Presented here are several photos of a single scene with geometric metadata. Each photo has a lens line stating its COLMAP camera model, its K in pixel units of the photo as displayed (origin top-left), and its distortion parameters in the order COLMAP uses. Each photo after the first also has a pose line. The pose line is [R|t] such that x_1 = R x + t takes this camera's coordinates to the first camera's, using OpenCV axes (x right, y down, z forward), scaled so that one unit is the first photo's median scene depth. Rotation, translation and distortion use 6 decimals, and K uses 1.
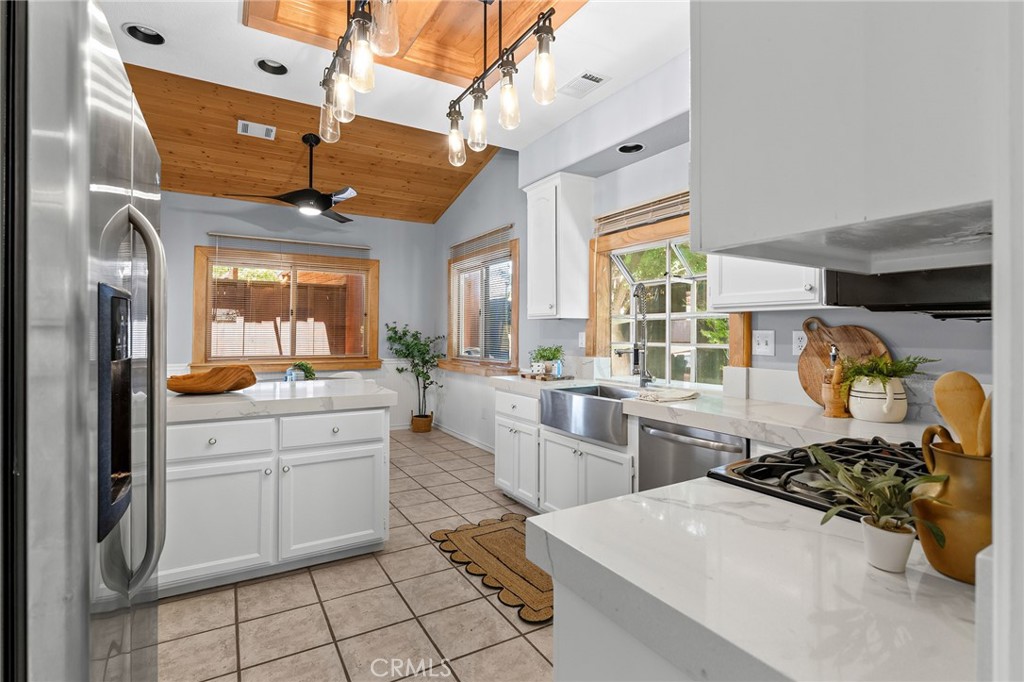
lens RADIAL K [[505.3, 0, 512.0], [0, 505.3, 341.0], [0, 0, 1]] dist [-0.001812, -0.000180]
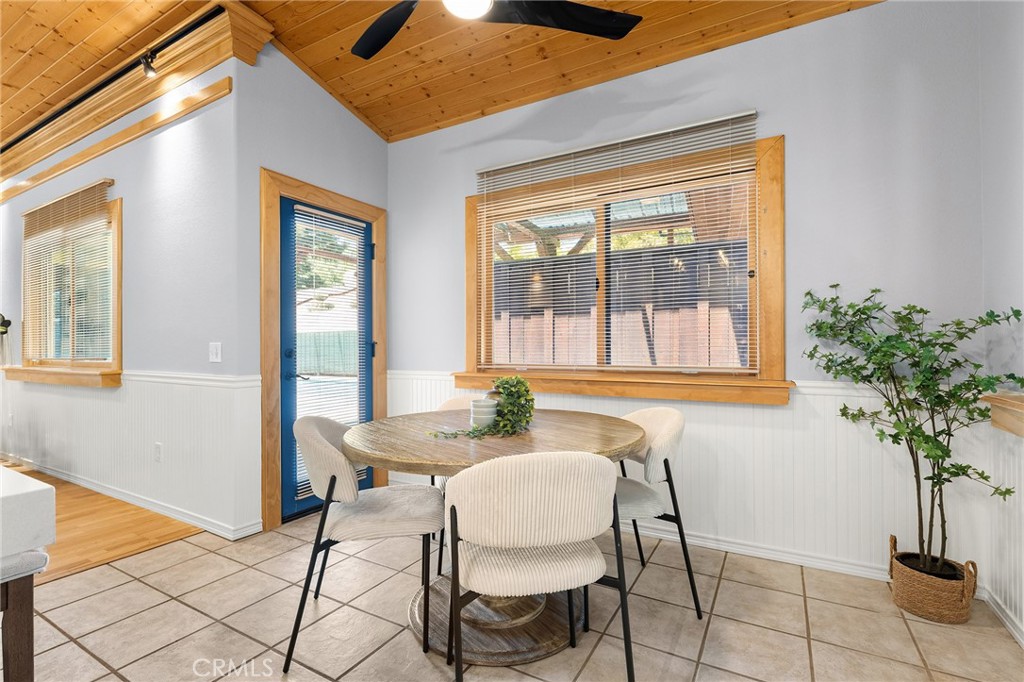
lens RADIAL K [[475.1, 0, 512.0], [0, 475.1, 341.0], [0, 0, 1]] dist [-0.001741, -0.000395]
pose [[0.509125, -0.020050, -0.860459, -0.050690], [-0.002693, 0.999687, -0.024888, 0.013830], [0.860688, 0.014988, 0.508911, 0.615754]]
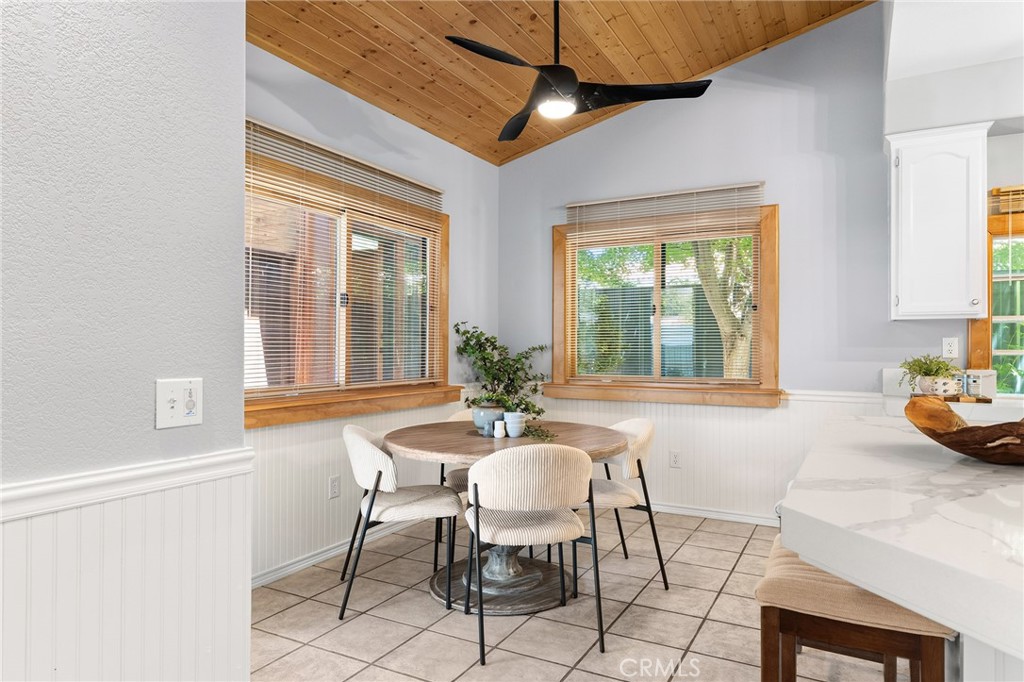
lens RADIAL K [[632.5, 0, 512.0], [0, 632.5, 341.0], [0, 0, 1]] dist [-0.000941, -0.000085]
pose [[0.856817, 0.000118, 0.515620, -0.568843], [0.008855, 0.999849, -0.014942, -0.003892], [-0.515544, 0.017368, 0.856687, 0.339265]]
